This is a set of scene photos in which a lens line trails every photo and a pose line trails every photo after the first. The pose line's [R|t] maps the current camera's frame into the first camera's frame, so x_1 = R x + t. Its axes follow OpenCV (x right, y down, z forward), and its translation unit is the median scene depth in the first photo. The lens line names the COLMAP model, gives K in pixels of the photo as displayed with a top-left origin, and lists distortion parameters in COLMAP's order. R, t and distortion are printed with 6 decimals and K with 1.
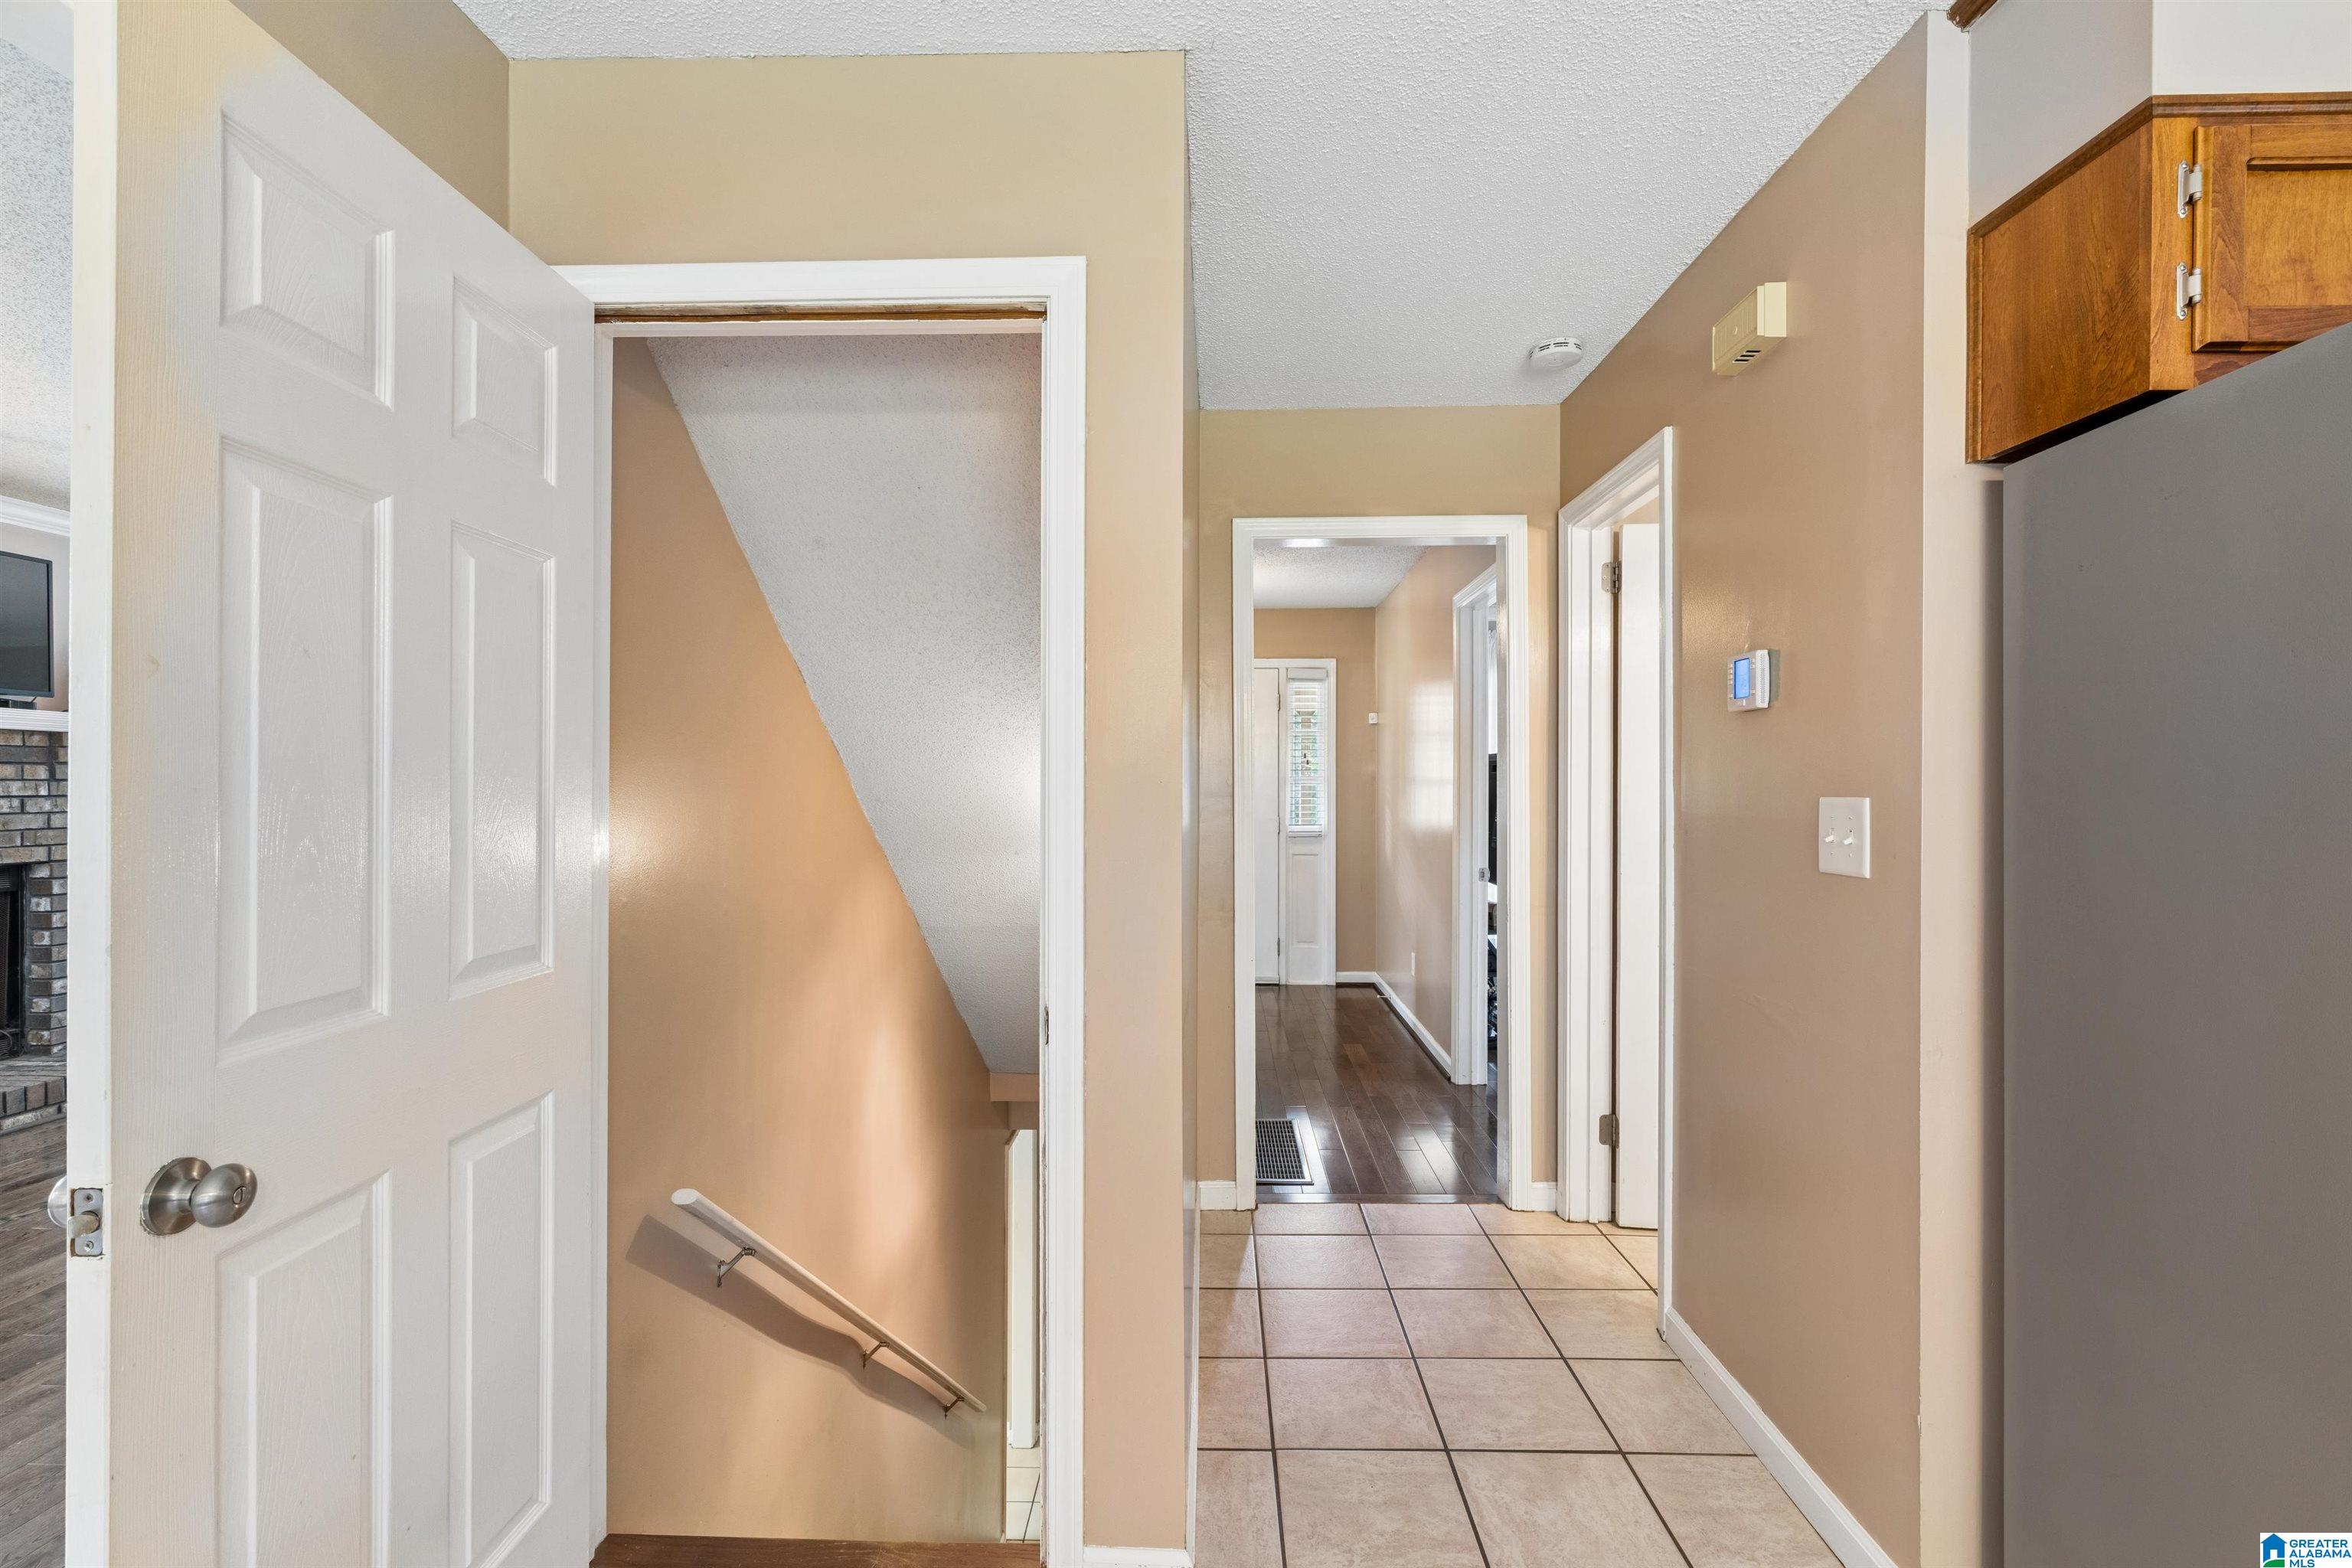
lens RADIAL K [[1059.0, 0, 1176.5], [0, 1059.0, 780.3], [0, 0, 1]] dist [-0.005986, 0.001953]
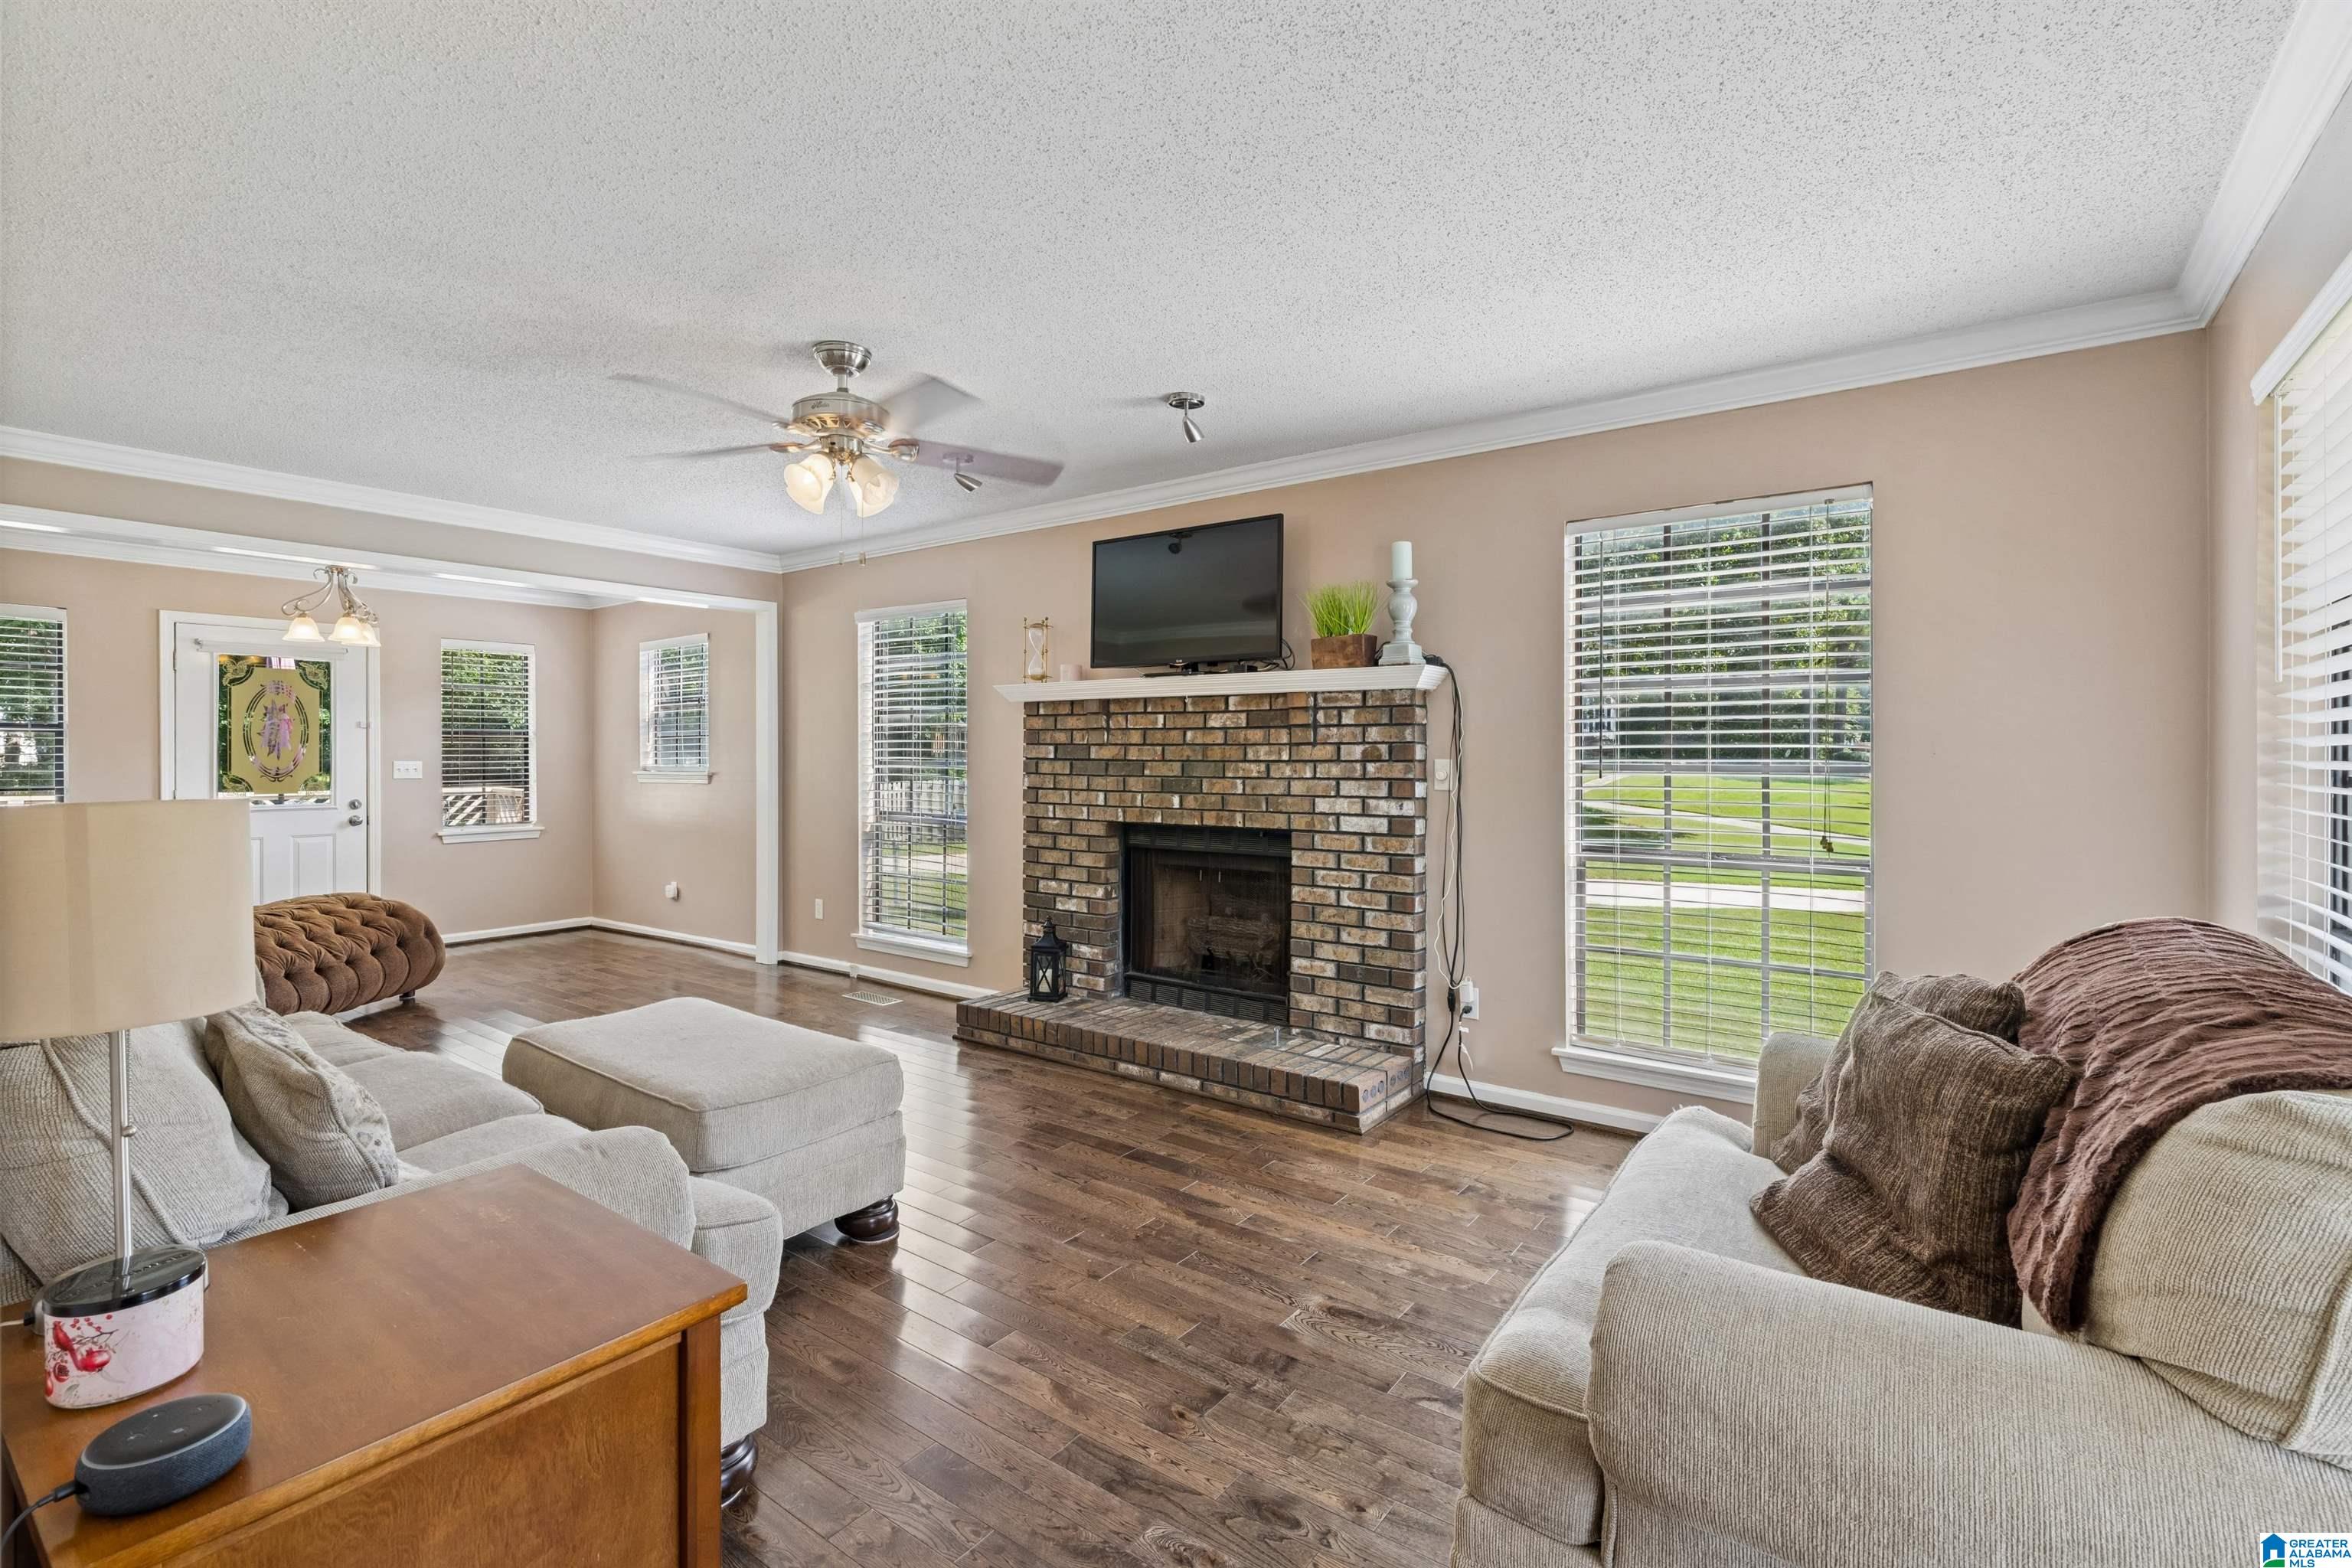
lens RADIAL K [[1059.0, 0, 1169.9], [0, 1059.0, 754.7], [0, 0, 1]] dist [-0.005986, 0.001953]
pose [[-0.566500, -0.000275, -0.824061, -0.226152], [0.001378, 0.999998, -0.001281, 0.010242], [0.824060, -0.001862, -0.566499, 1.461426]]
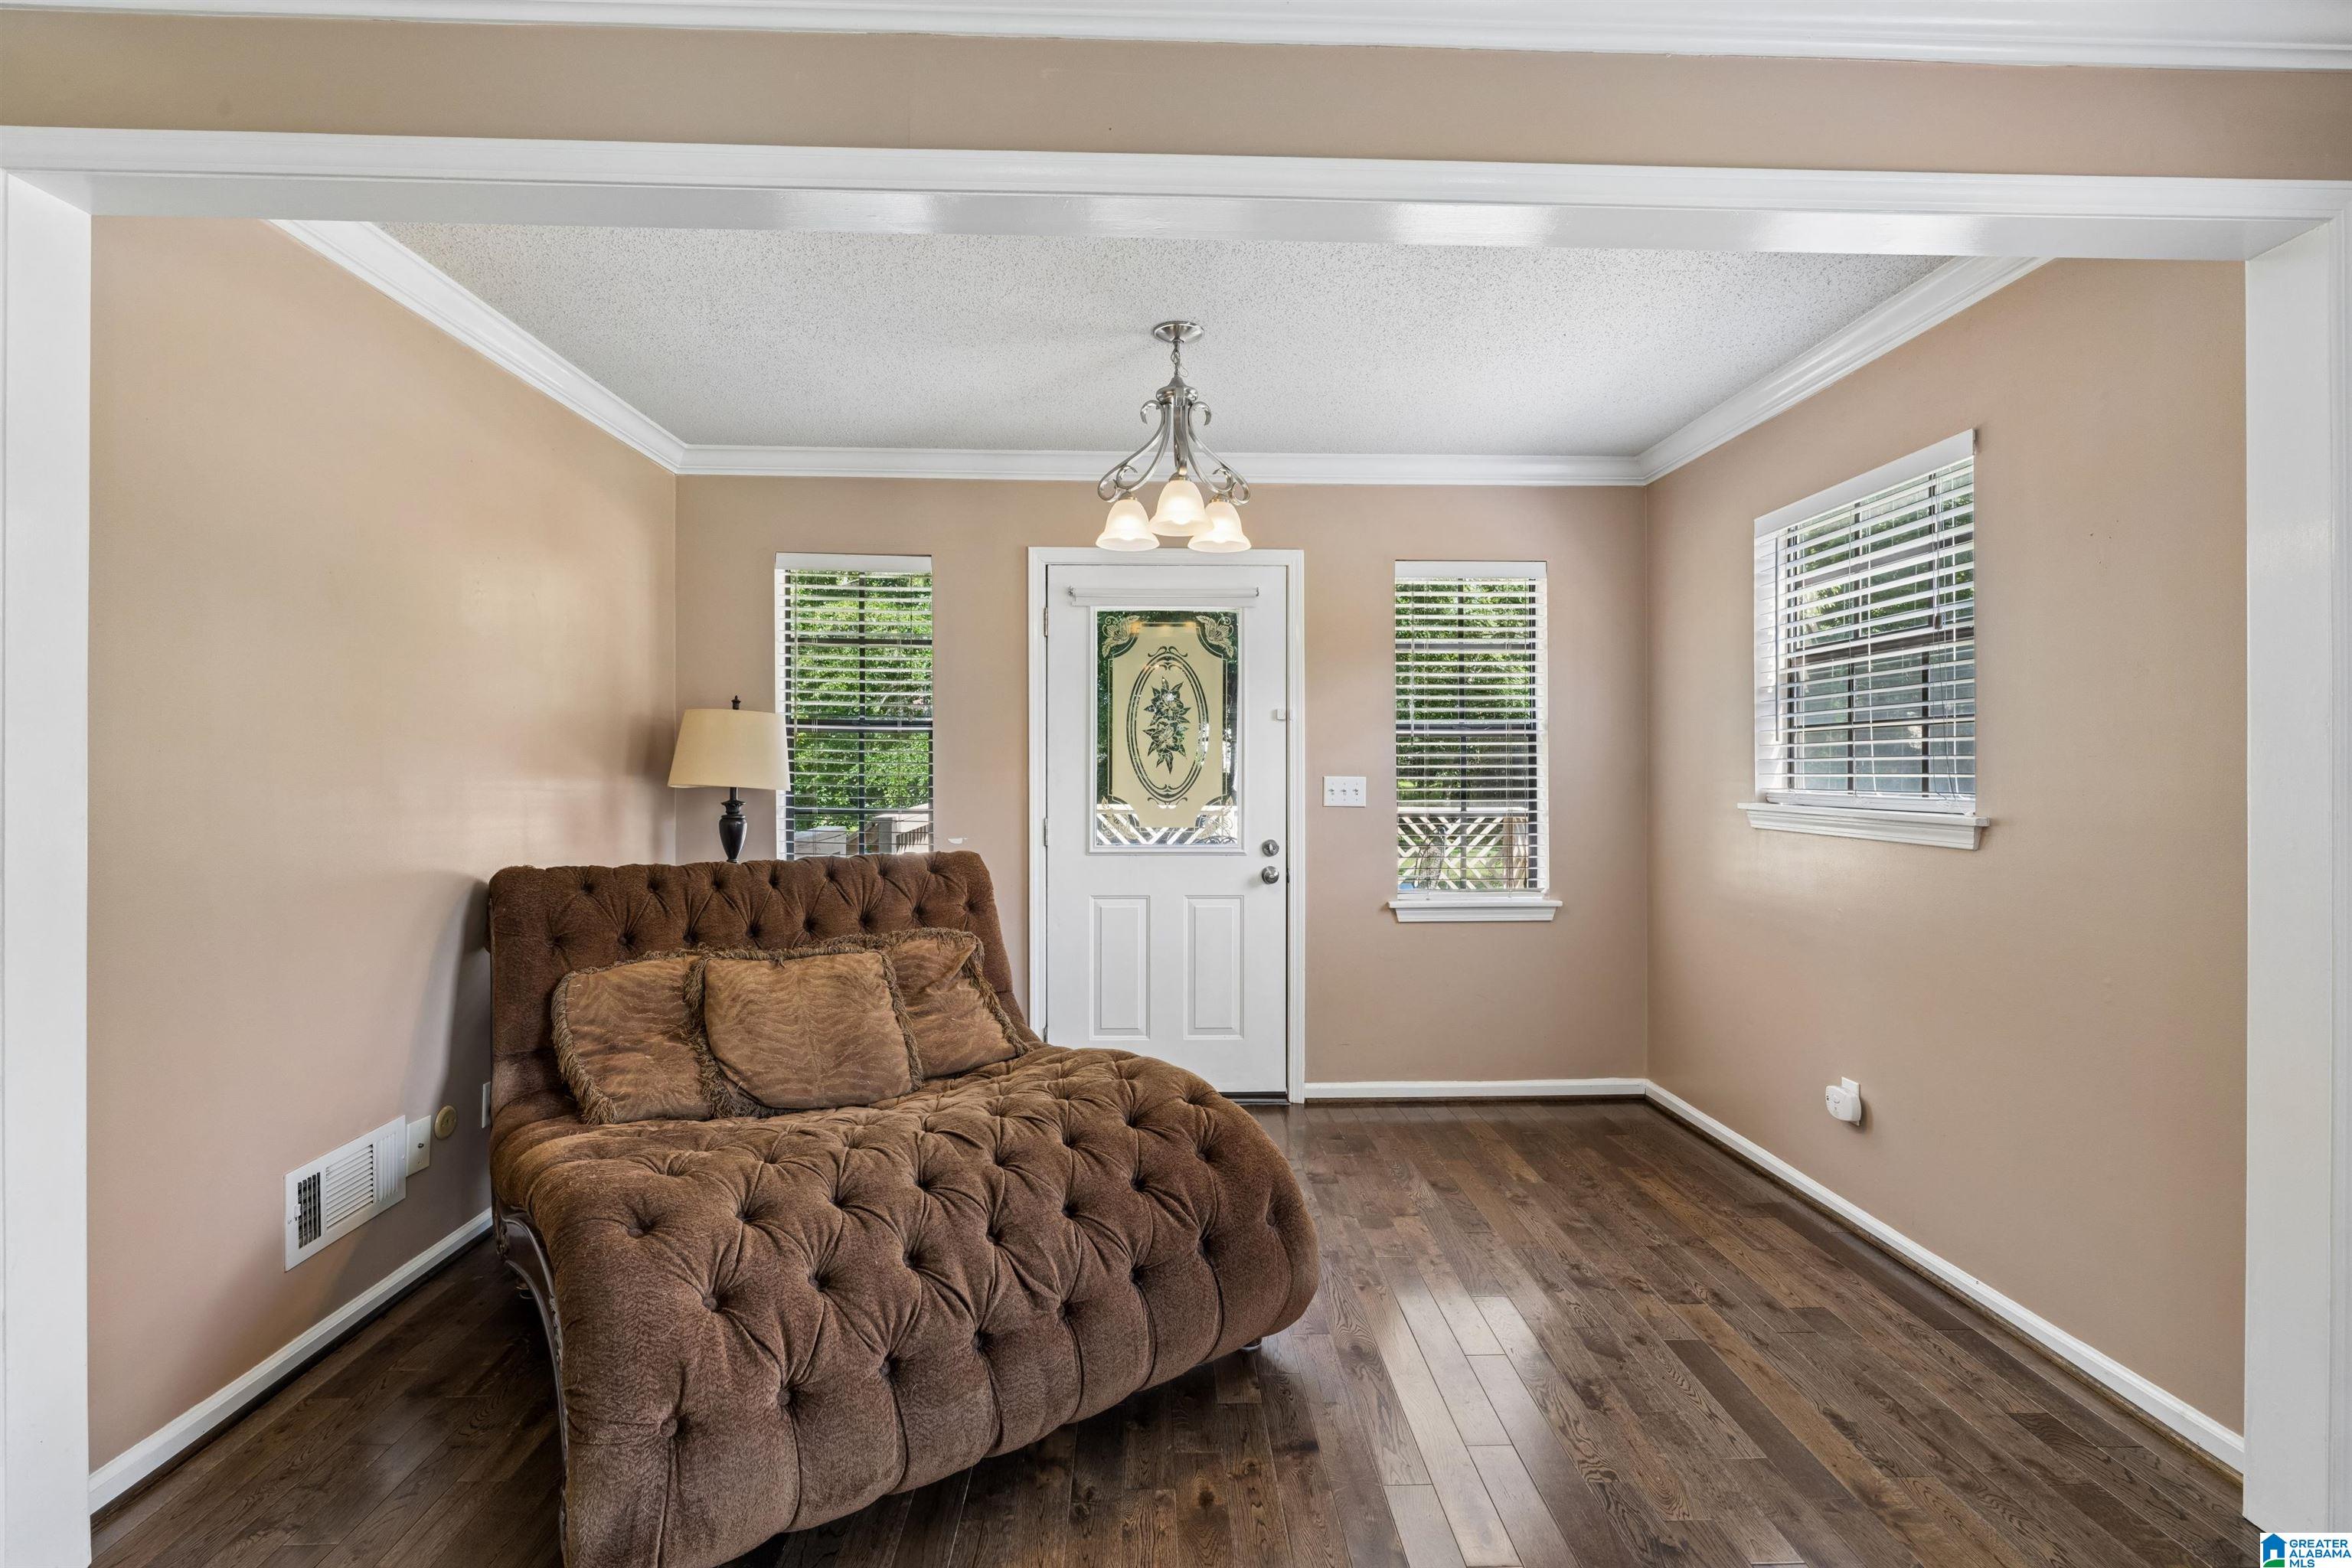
lens RADIAL K [[1059.0, 0, 1169.8], [0, 1059.0, 763.8], [0, 0, 1]] dist [-0.005986, 0.001953]
pose [[-0.997705, -0.003389, -0.067620, -0.670269], [-0.003287, 0.999993, -0.001620, 0.007162], [0.067625, -0.001394, -0.997710, 0.530823]]
